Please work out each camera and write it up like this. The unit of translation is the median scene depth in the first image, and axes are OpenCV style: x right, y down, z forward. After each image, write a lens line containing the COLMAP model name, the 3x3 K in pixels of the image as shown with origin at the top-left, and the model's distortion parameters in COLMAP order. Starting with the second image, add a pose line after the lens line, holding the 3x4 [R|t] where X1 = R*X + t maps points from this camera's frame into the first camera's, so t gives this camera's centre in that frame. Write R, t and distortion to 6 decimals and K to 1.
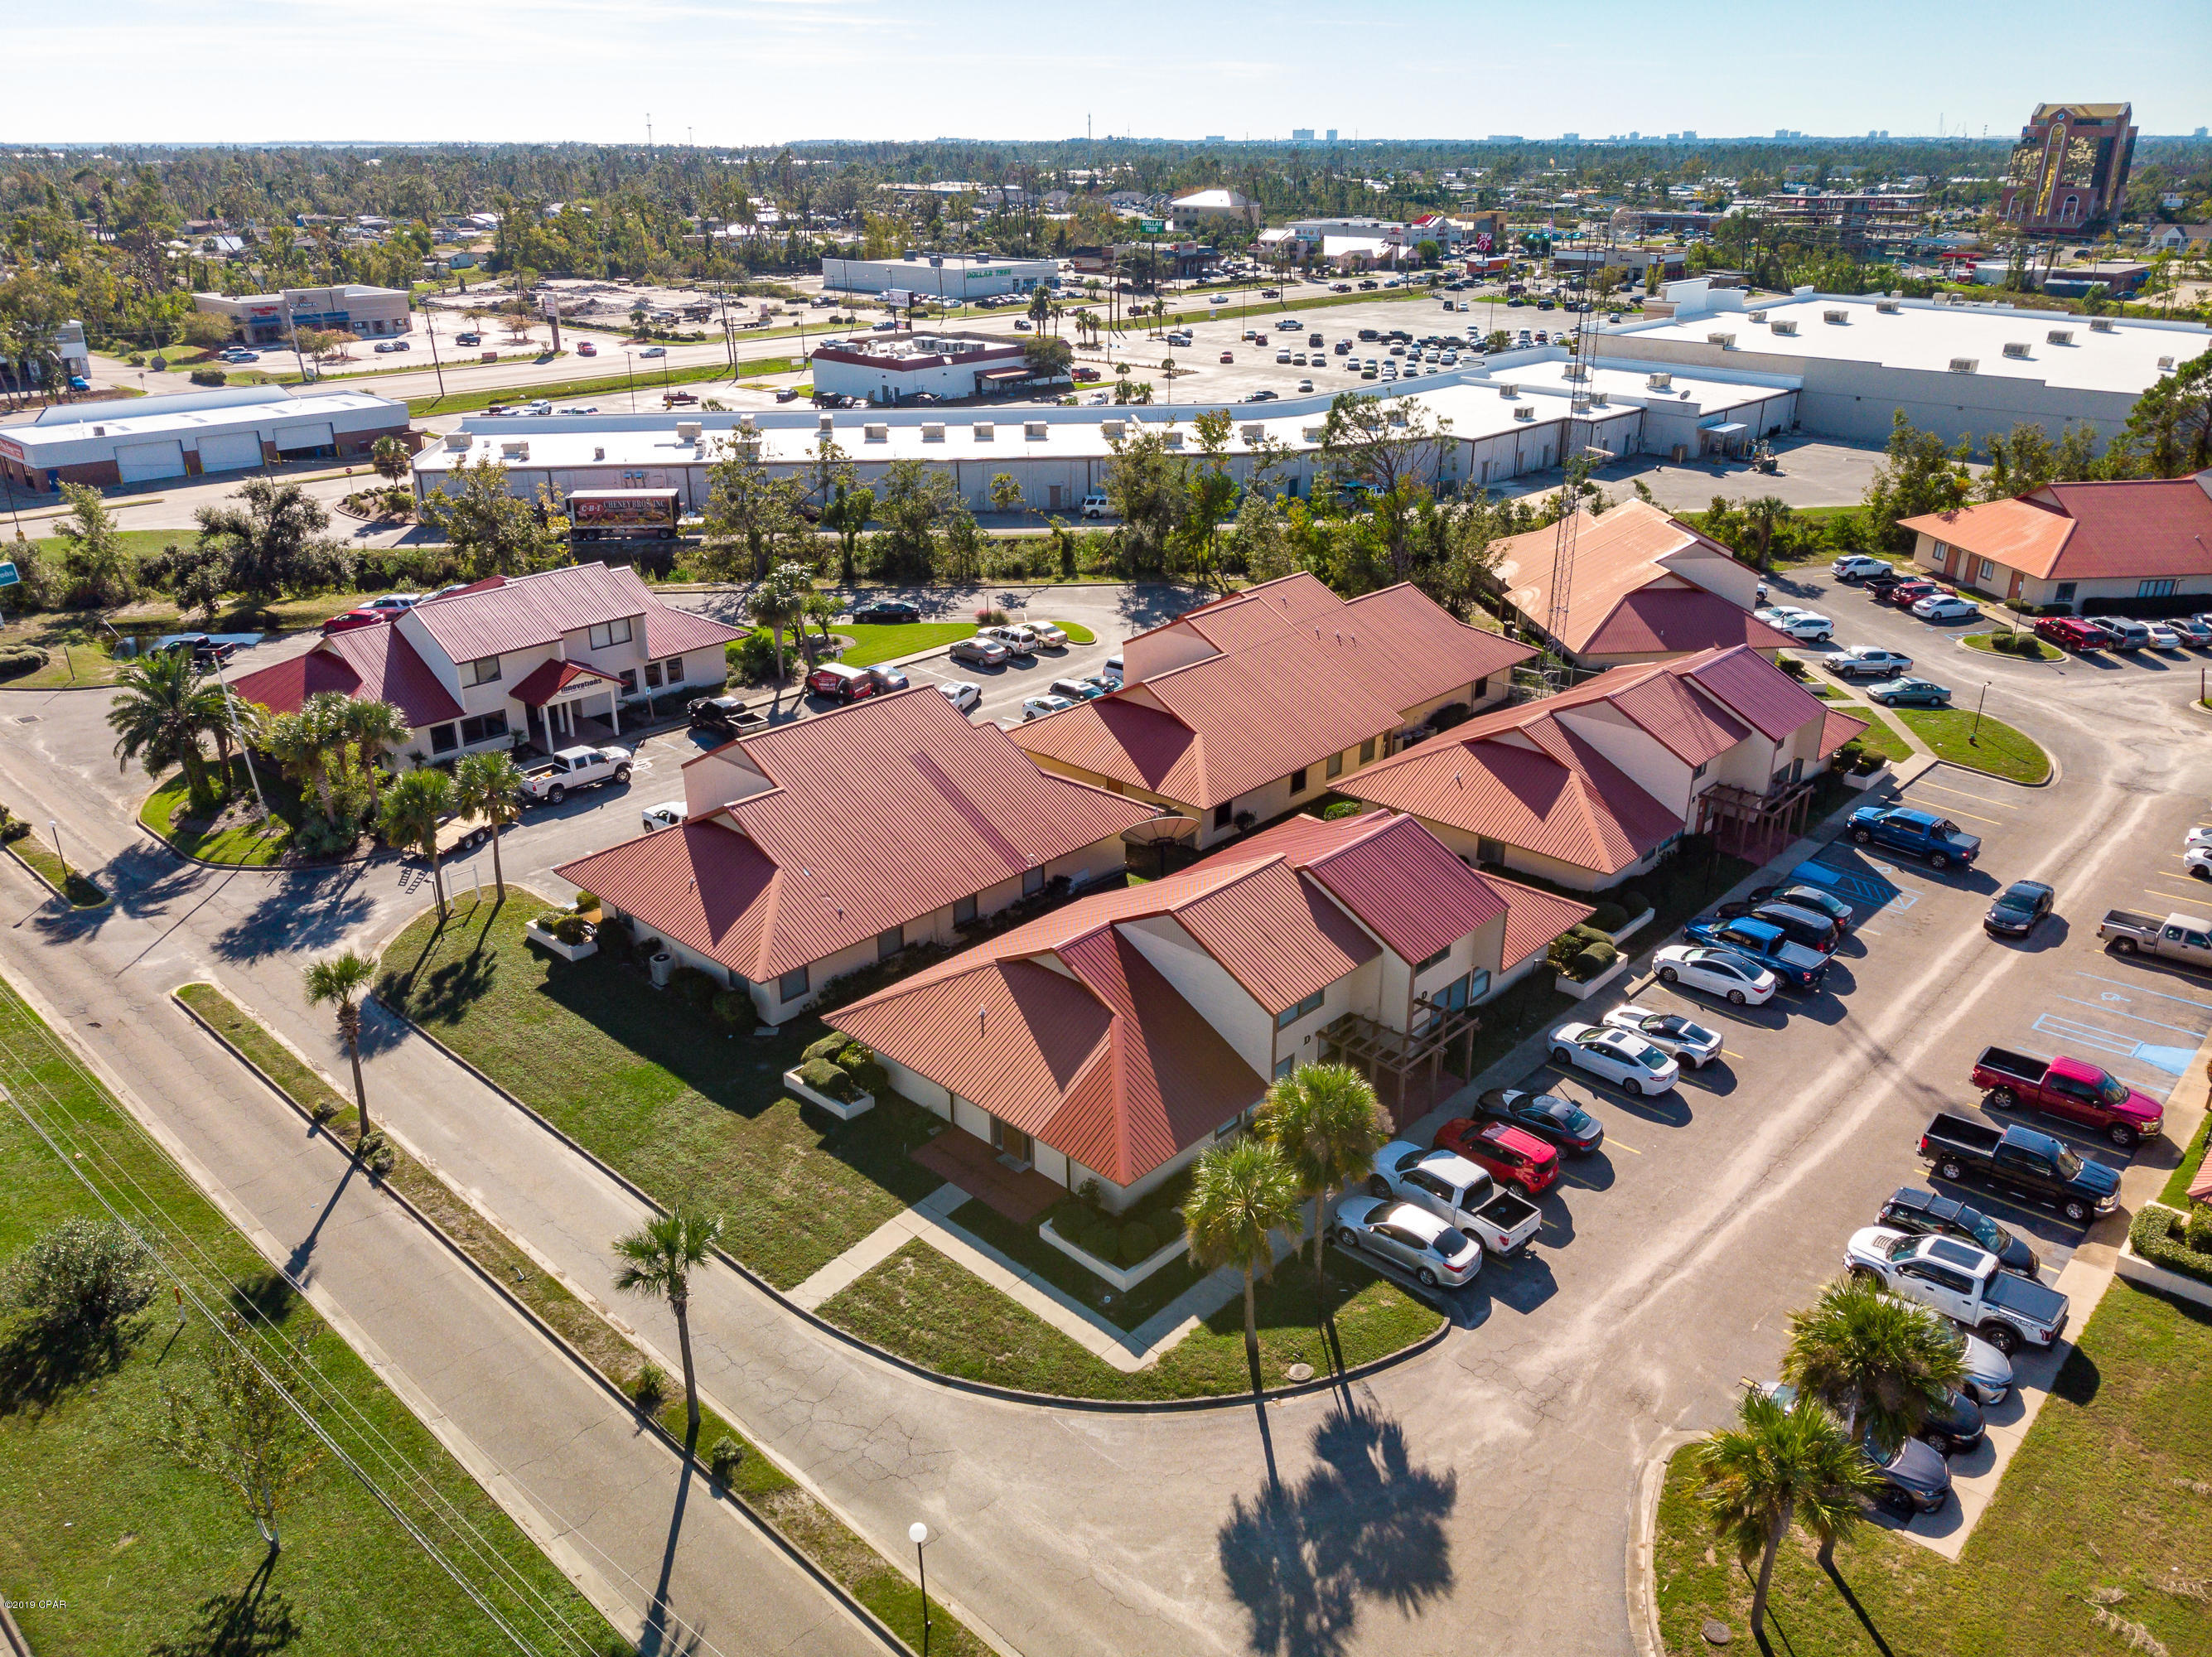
lens RADIAL K [[1621.6, 0, 1106.0], [0, 1621.6, 828.5], [0, 0, 1]] dist [0.001113, 0.007577]
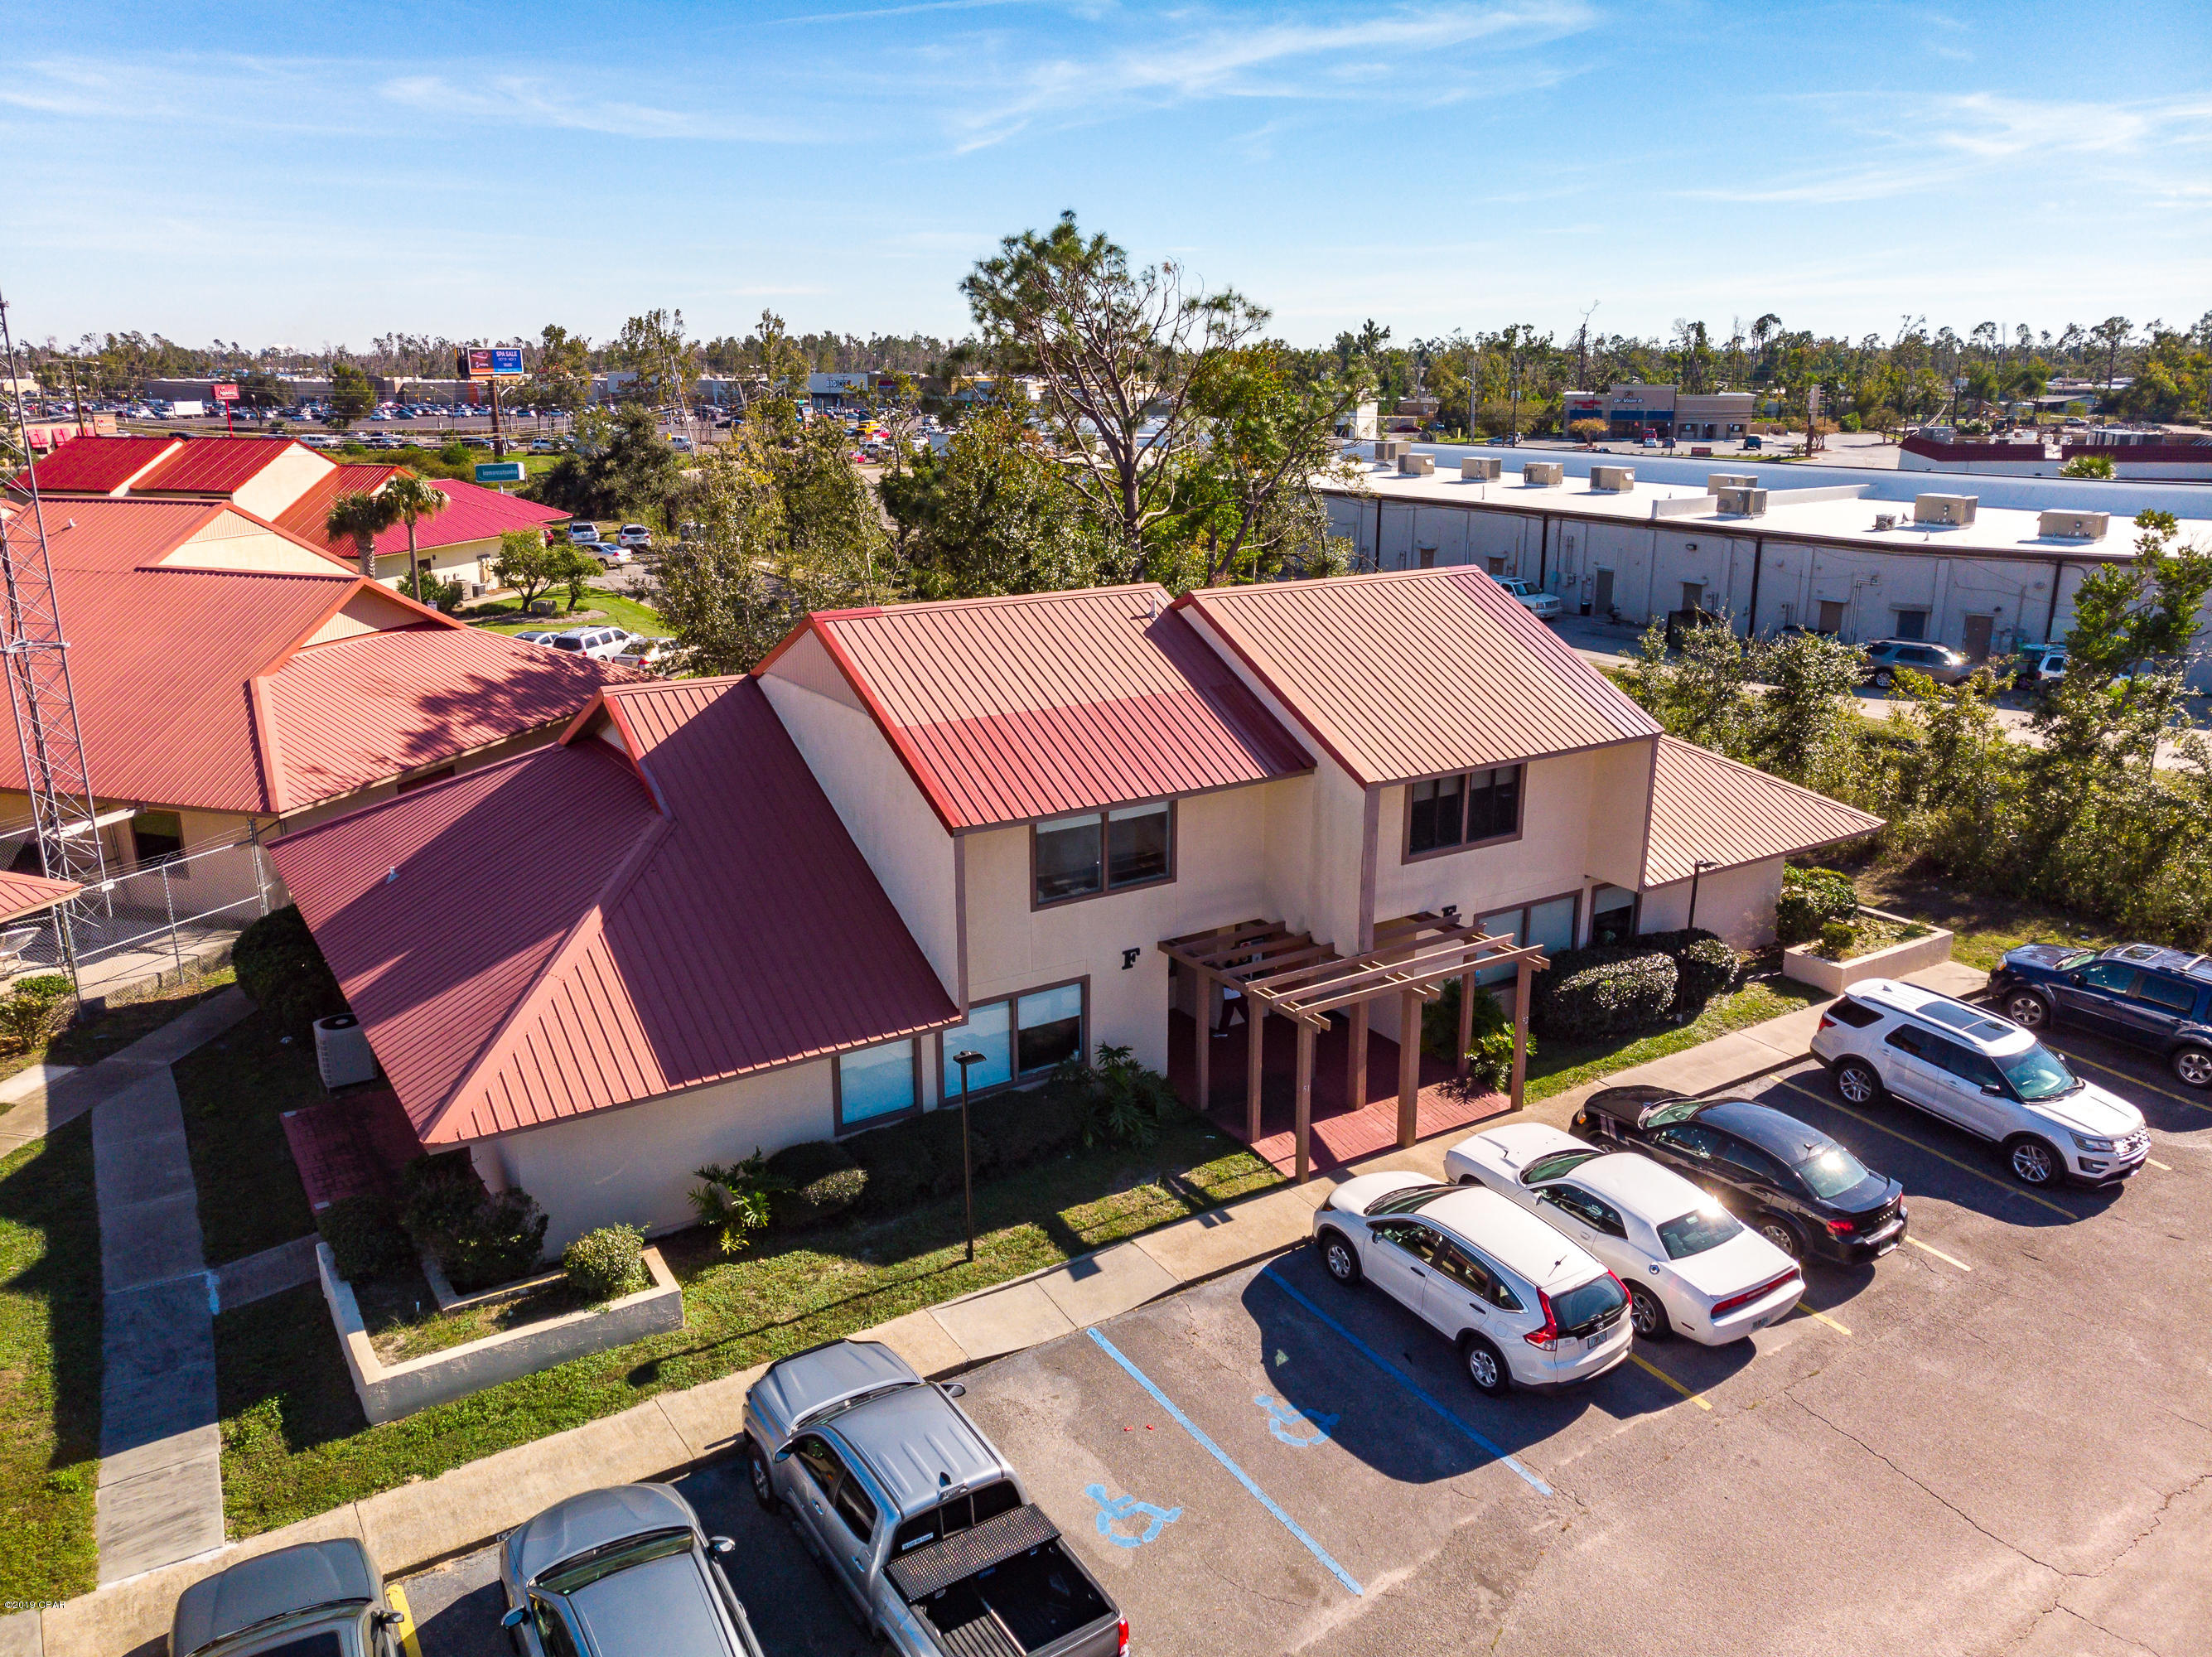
lens RADIAL K [[1621.6, 0, 1106.0], [0, 1621.6, 828.5], [0, 0, 1]] dist [0.001113, 0.007577]
pose [[0.463674, 0.245323, -0.851366, 0.951492], [-0.352161, 0.932768, 0.076984, -0.290278], [0.813012, 0.264122, 0.518893, 1.465459]]
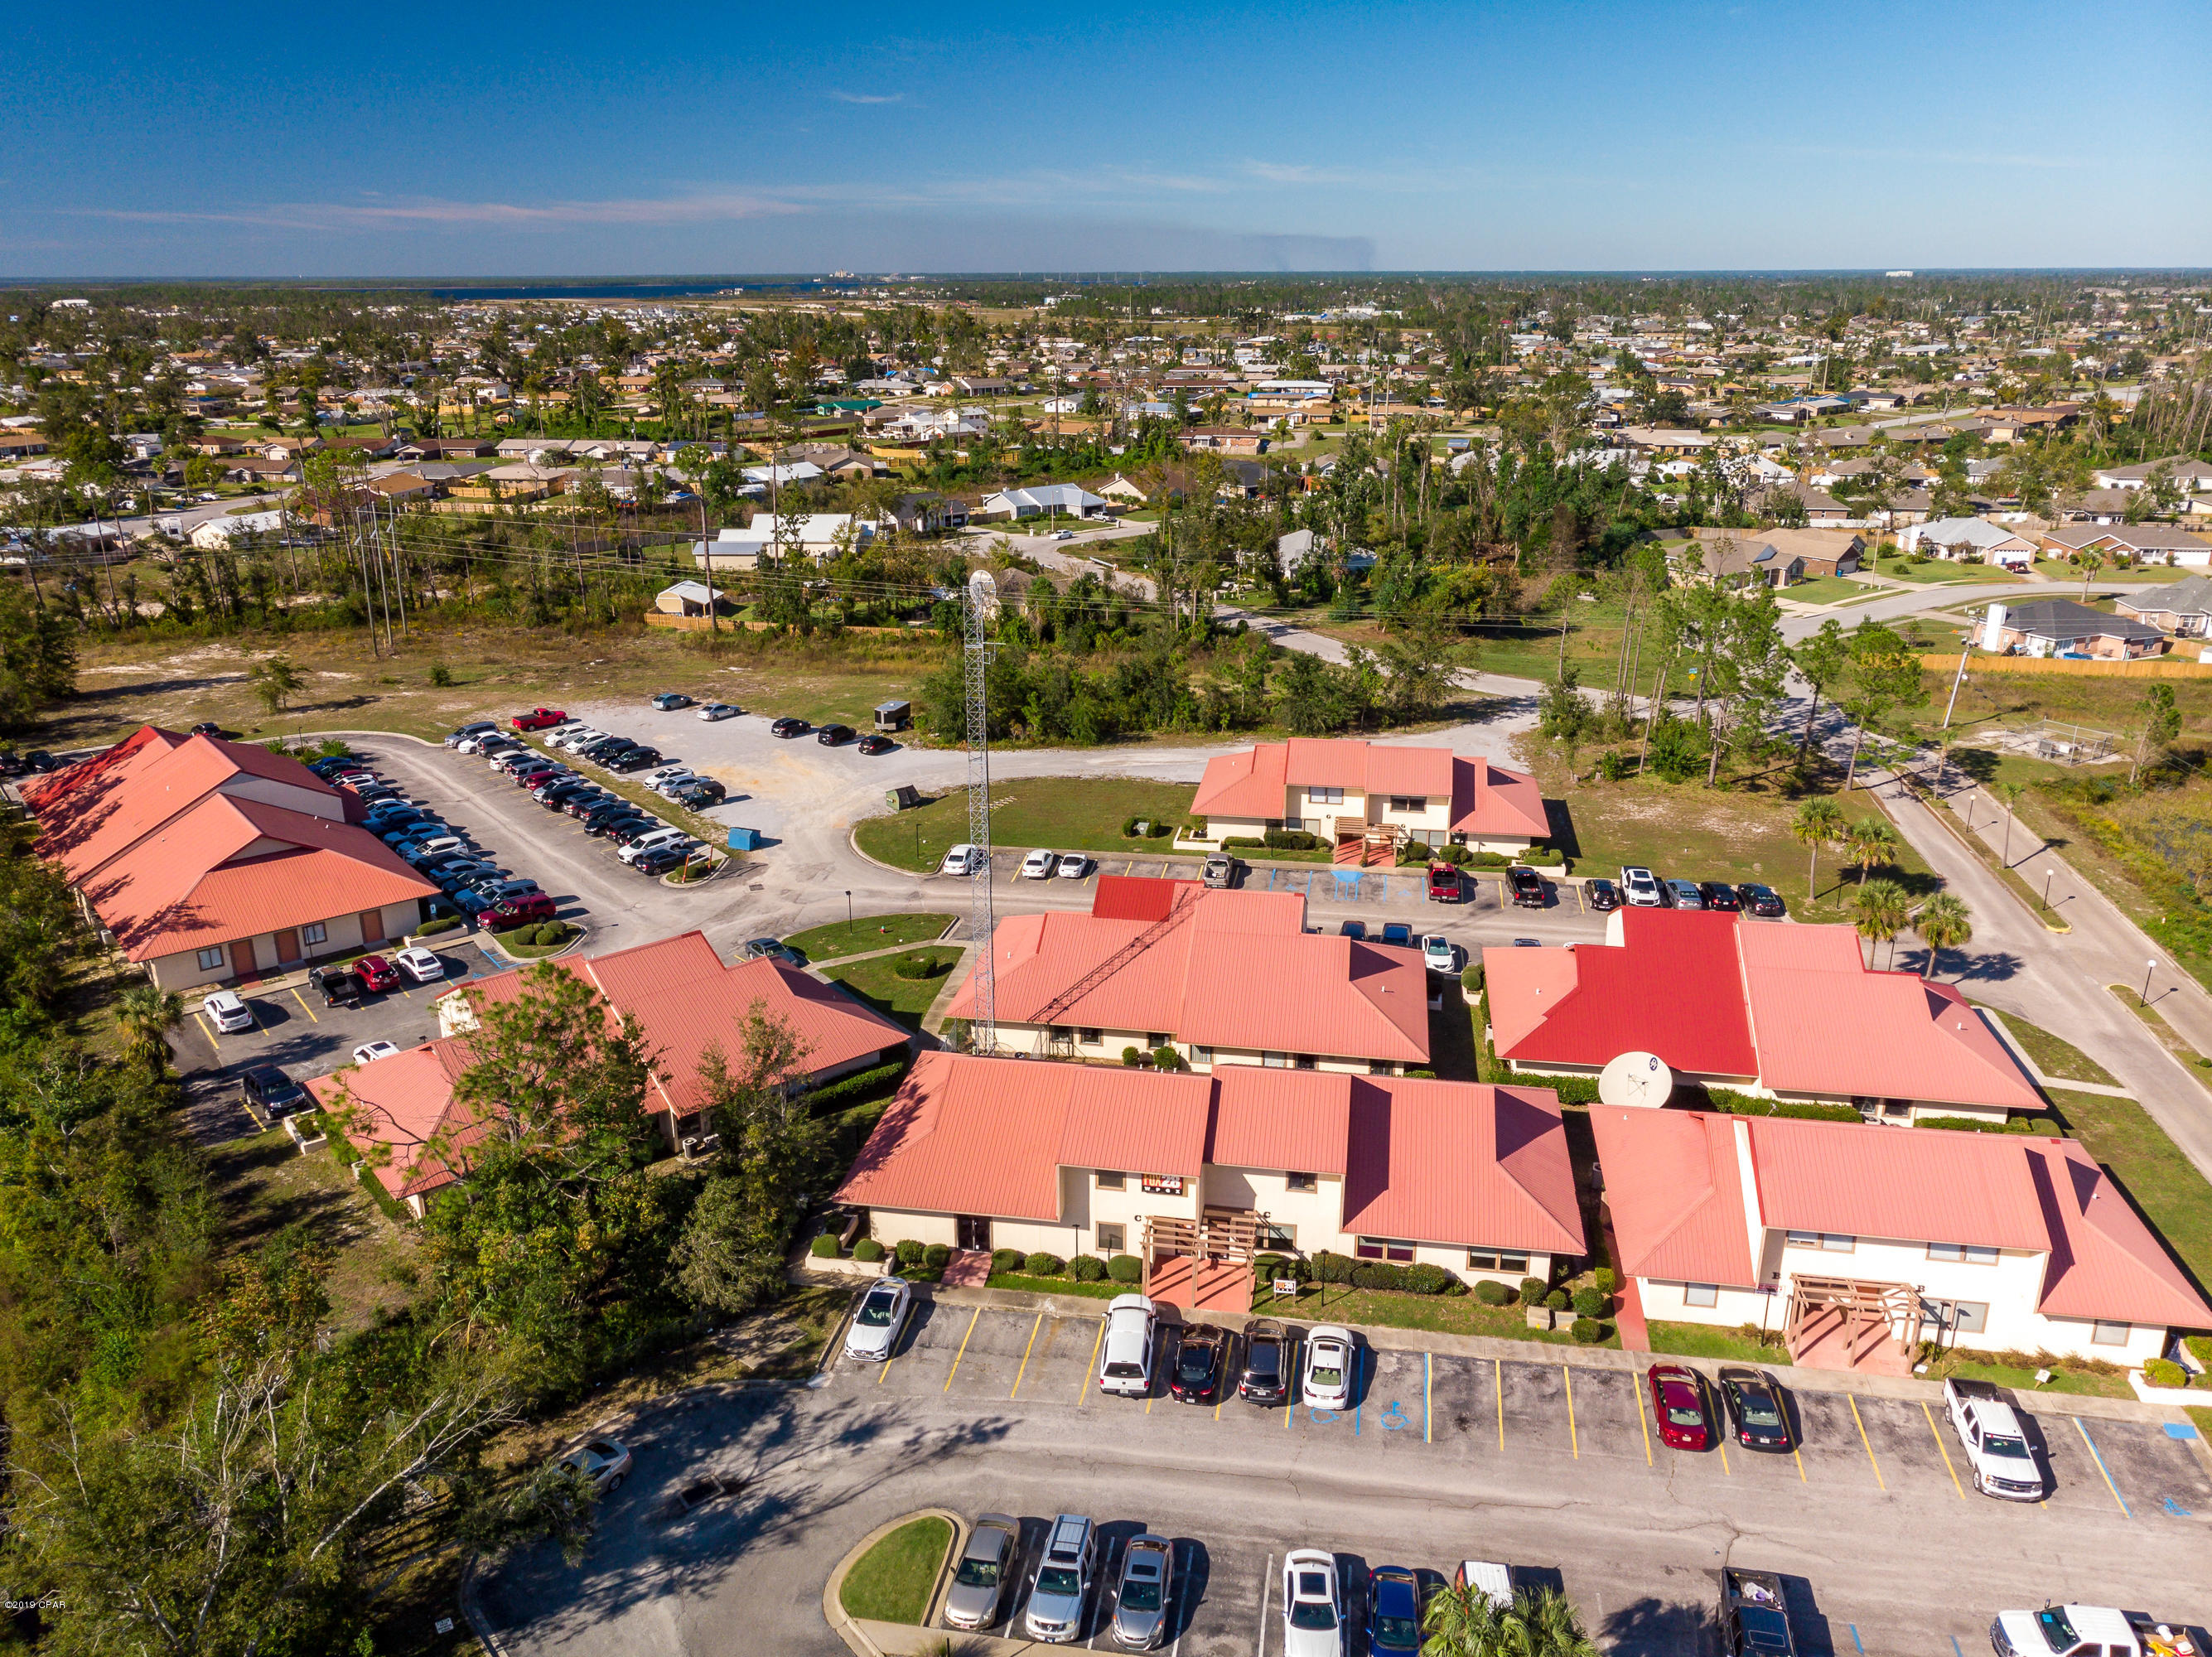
lens RADIAL K [[1624.7, 0, 1101.6], [0, 1624.7, 792.8], [0, 0, 1]] dist [0.006640, -0.009440]
pose [[-0.548760, -0.248325, 0.798246, -0.697244], [0.333238, 0.810742, 0.481300, -0.936685], [-0.766691, 0.530124, -0.362152, 1.775941]]
